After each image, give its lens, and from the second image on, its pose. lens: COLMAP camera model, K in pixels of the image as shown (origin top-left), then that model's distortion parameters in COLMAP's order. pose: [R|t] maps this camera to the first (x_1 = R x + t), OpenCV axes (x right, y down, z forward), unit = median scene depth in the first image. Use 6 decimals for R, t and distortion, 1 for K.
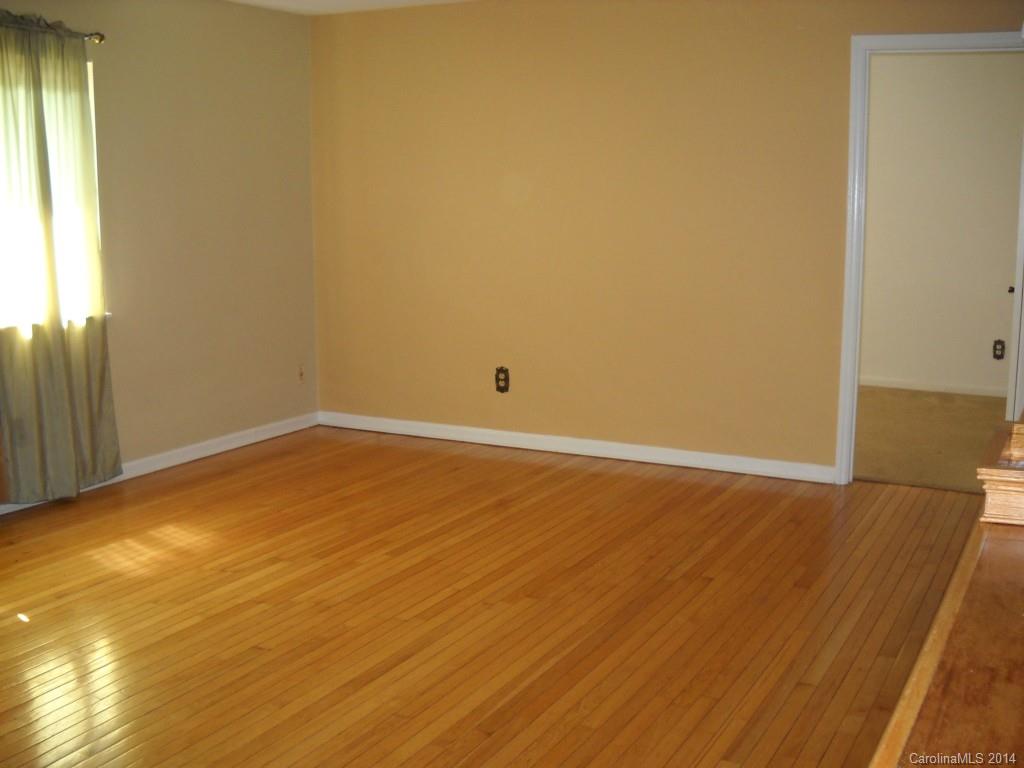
lens RADIAL K [[1158.3, 0, 512.3], [0, 1158.3, 407.5], [0, 0, 1]] dist [-0.282360, 0.326084]
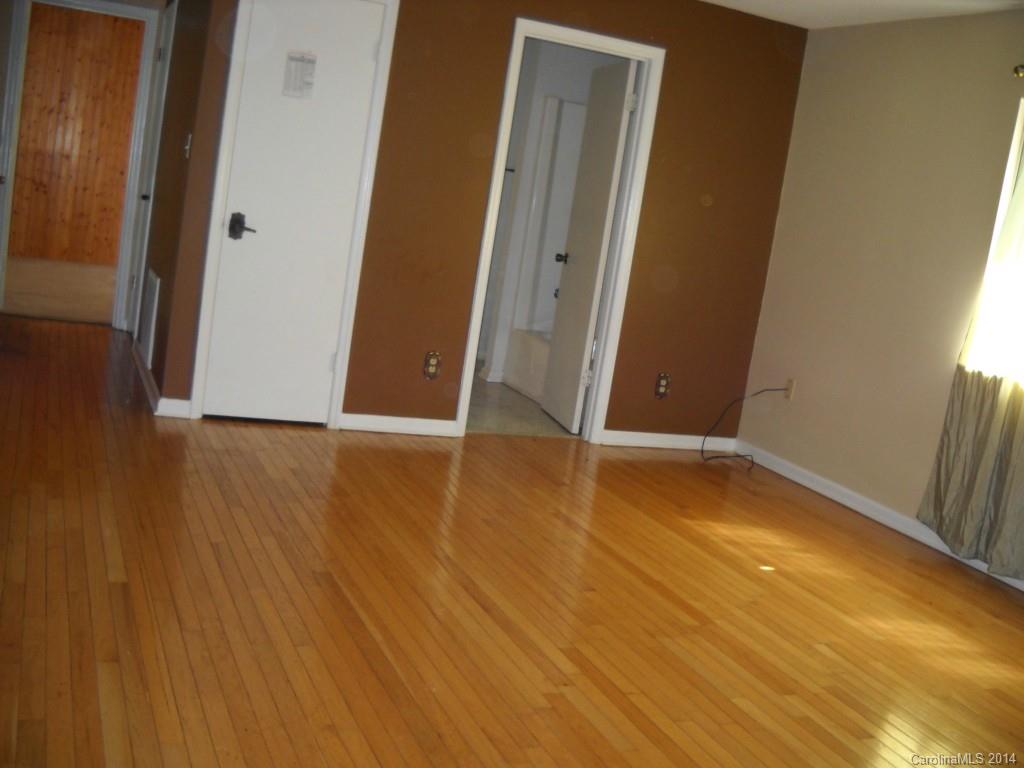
lens RADIAL K [[1158.3, 0, 512.3], [0, 1158.3, 407.5], [0, 0, 1]] dist [-0.282360, 0.326084]
pose [[-0.635697, 0.036992, -0.771052, 0.572822], [-0.290715, 0.913837, 0.283524, -0.202847], [0.715104, 0.404392, -0.570169, 1.313756]]
